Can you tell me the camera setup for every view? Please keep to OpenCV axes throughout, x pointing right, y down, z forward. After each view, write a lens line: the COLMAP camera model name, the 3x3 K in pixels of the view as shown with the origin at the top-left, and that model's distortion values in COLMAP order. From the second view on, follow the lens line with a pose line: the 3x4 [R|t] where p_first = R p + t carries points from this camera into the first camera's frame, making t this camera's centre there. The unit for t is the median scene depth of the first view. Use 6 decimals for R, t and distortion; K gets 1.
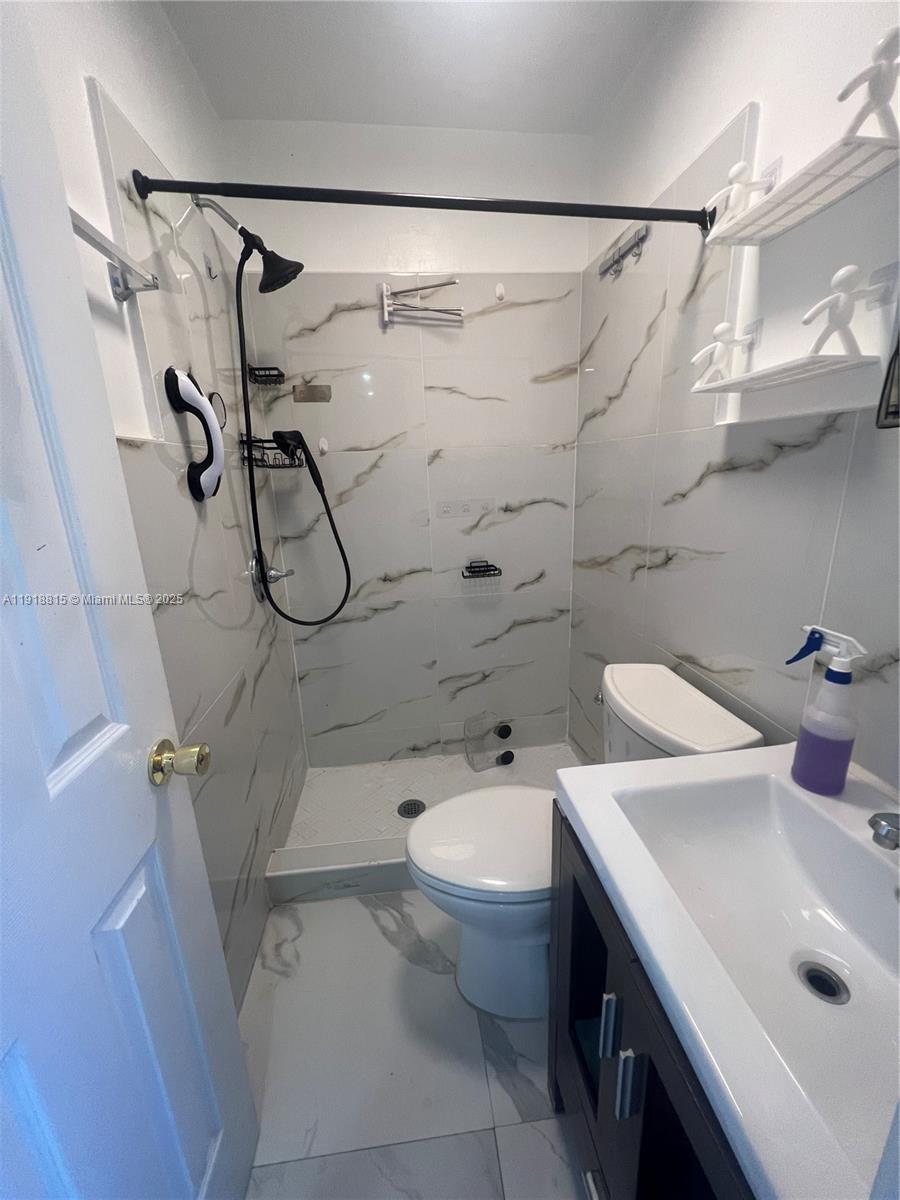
lens RADIAL K [[482.1, 0, 450.0], [0, 482.1, 600.0], [0, 0, 1]] dist [-0.002088, -0.000228]
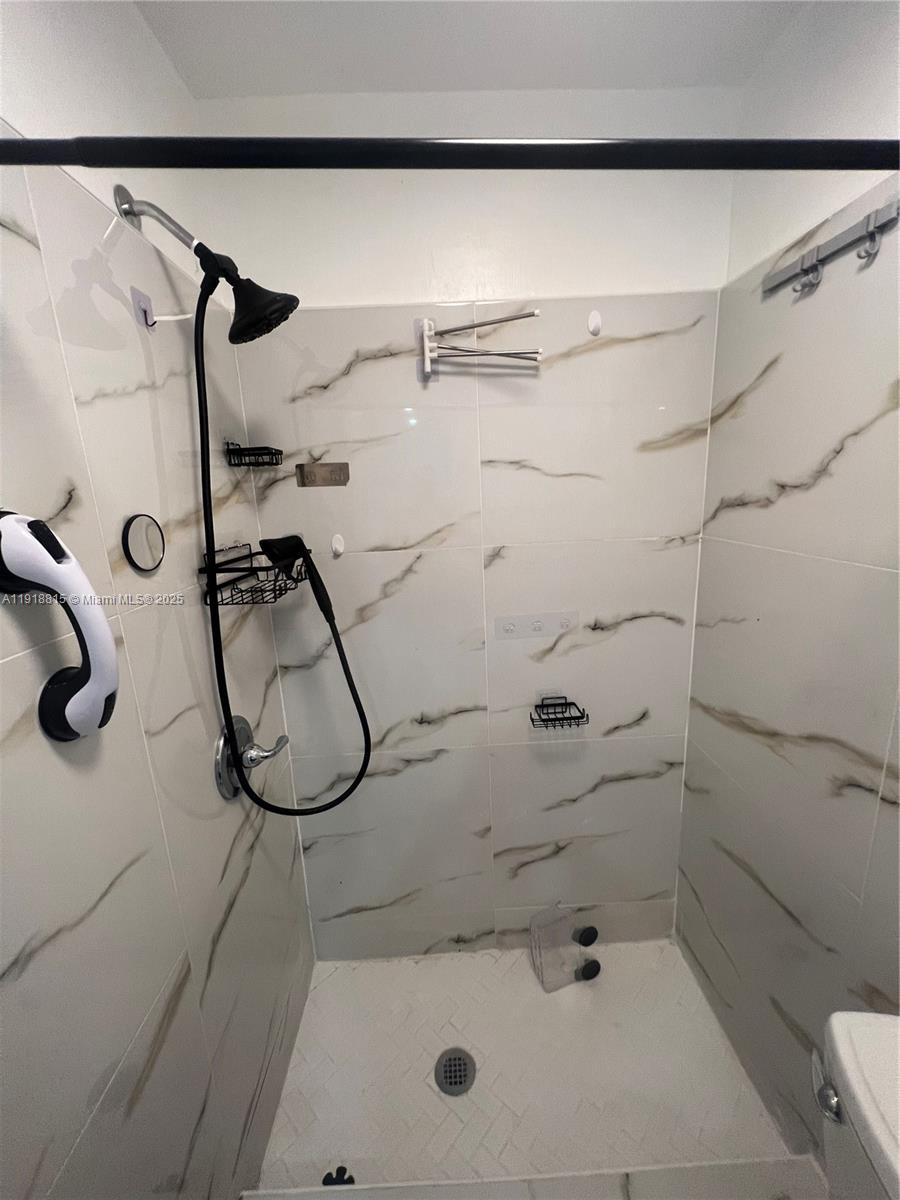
lens RADIAL K [[482.1, 0, 450.0], [0, 482.1, 600.0], [0, 0, 1]] dist [-0.002088, -0.000228]
pose [[0.996354, 0.009435, -0.084787, -0.038098], [-0.012677, 0.999206, -0.037781, -0.221957], [0.084364, 0.038718, 0.995683, 0.320615]]
